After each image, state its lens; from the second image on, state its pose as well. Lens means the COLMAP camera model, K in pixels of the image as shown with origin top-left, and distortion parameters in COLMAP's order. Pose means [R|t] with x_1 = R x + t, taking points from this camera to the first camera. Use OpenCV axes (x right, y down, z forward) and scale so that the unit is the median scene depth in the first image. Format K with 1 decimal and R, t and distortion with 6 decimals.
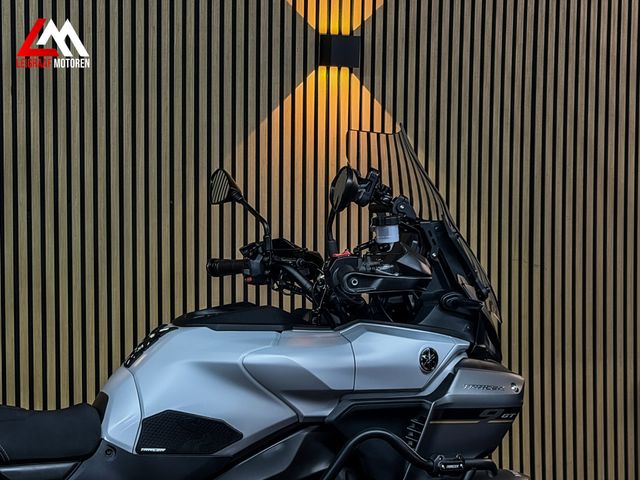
lens RADIAL K [[1433.7, 0, 317.1], [0, 1433.7, 237.2], [0, 0, 1]] dist [0.133492, 0.000000]
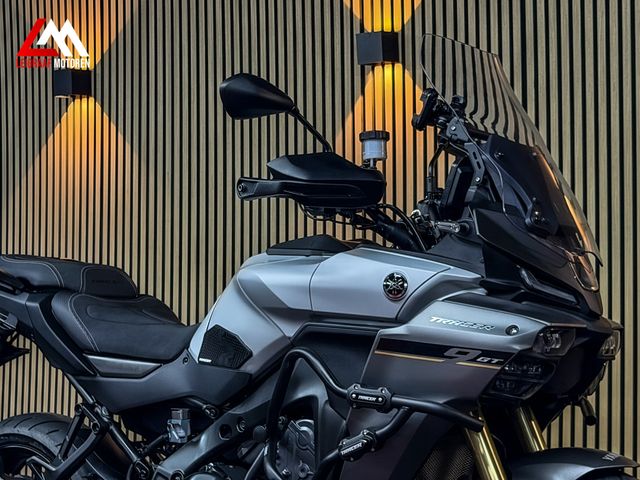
lens RADIAL K [[1433.7, 0, 315.7], [0, 1433.7, 243.6], [0, 0, 1]] dist [0.133492, 0.000000]
pose [[0.511973, -0.022016, -0.858719, 0.787661], [-0.057619, 0.996540, -0.059902, 0.110264], [0.857067, 0.080147, 0.508933, 0.473517]]
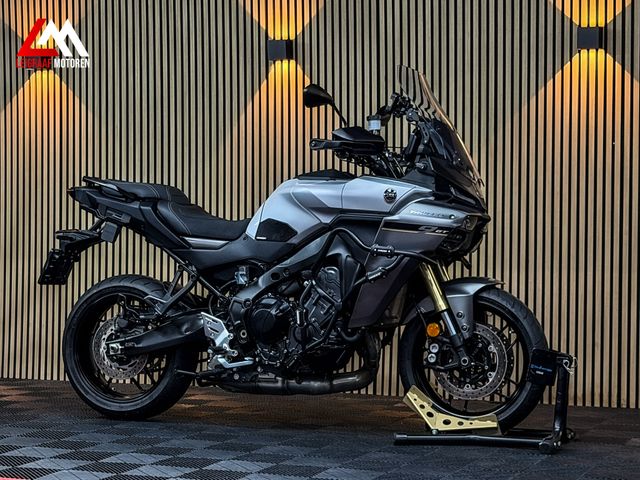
lens RADIAL K [[1433.7, 0, 317.4], [0, 1433.7, 241.8], [0, 0, 1]] dist [0.133492, 0.000000]
pose [[0.722760, 0.011304, -0.691006, 1.180672], [-0.048612, 0.998221, -0.034516, 0.198384], [0.689387, 0.058538, 0.722024, -0.322697]]
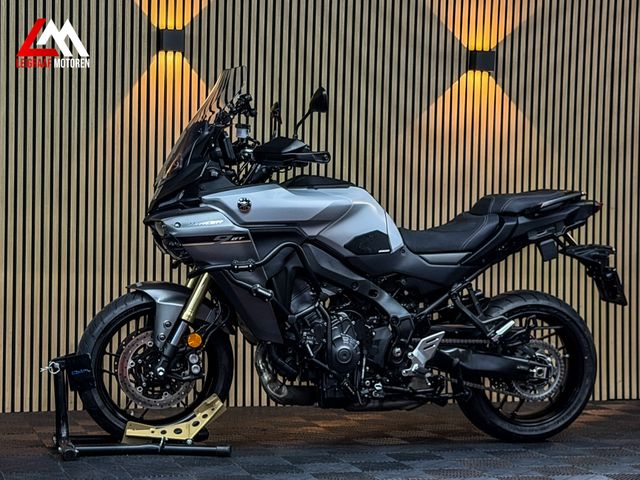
lens RADIAL K [[1457.6, 0, 333.4], [0, 1457.6, 237.1], [0, 0, 1]] dist [0.085717, 0.000000]
pose [[0.996047, 0.020005, -0.086547, -0.005706], [-0.025198, 0.997920, -0.059333, 0.227831], [0.085180, 0.061279, 0.994479, -0.824553]]
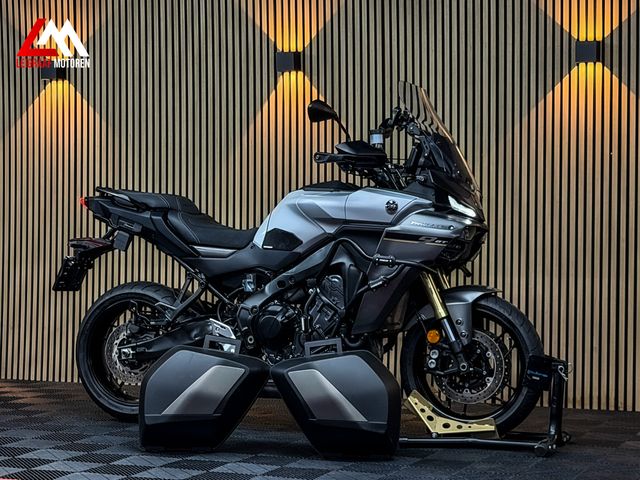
lens RADIAL K [[1433.7, 0, 326.6], [0, 1433.7, 227.9], [0, 0, 1]] dist [0.133492, 0.000000]
pose [[0.719660, 0.007285, -0.694289, 1.234807], [-0.049541, 0.997935, -0.040880, 0.182800], [0.692557, 0.063815, 0.718535, -0.360233]]
